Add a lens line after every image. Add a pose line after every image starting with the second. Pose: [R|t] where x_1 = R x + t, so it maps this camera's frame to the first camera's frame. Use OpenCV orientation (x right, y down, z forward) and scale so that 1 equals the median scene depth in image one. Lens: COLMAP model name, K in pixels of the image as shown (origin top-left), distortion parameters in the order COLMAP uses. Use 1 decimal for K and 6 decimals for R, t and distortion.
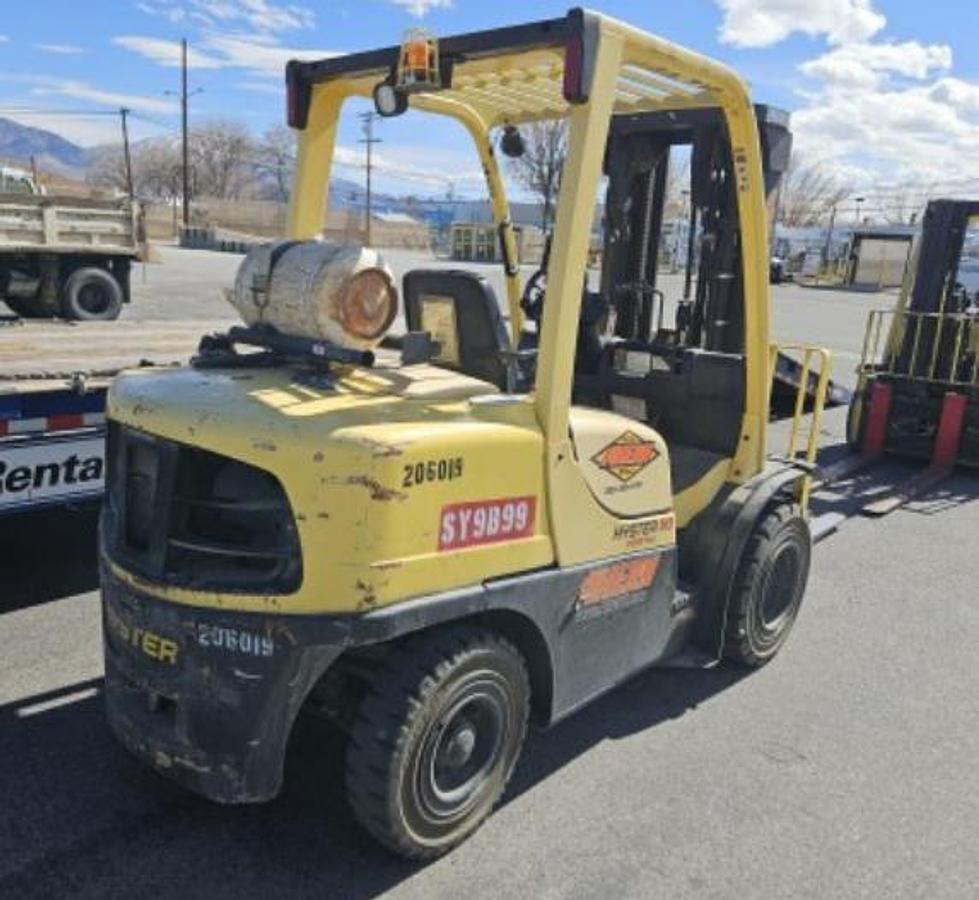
lens RADIAL K [[847.4, 0, 438.5], [0, 847.4, 454.0], [0, 0, 1]] dist [0.060644, -0.008636]
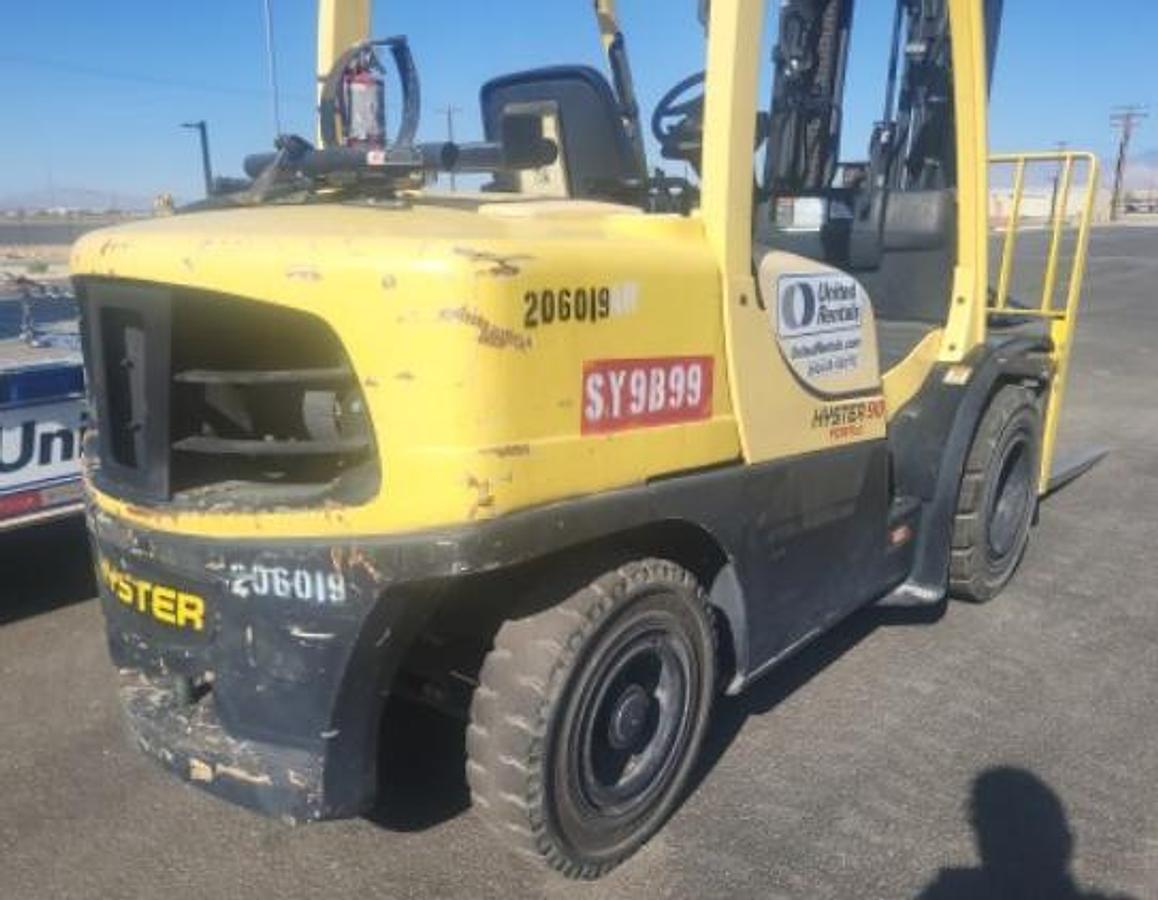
lens RADIAL K [[943.6, 0, 556.8], [0, 943.6, 484.1], [0, 0, 1]] dist [0.061320, 0.000077]
pose [[0.997083, -0.073680, 0.019897, -0.036767], [0.072479, 0.995823, 0.055528, 0.109114], [-0.023906, -0.053924, 0.998259, 0.249103]]
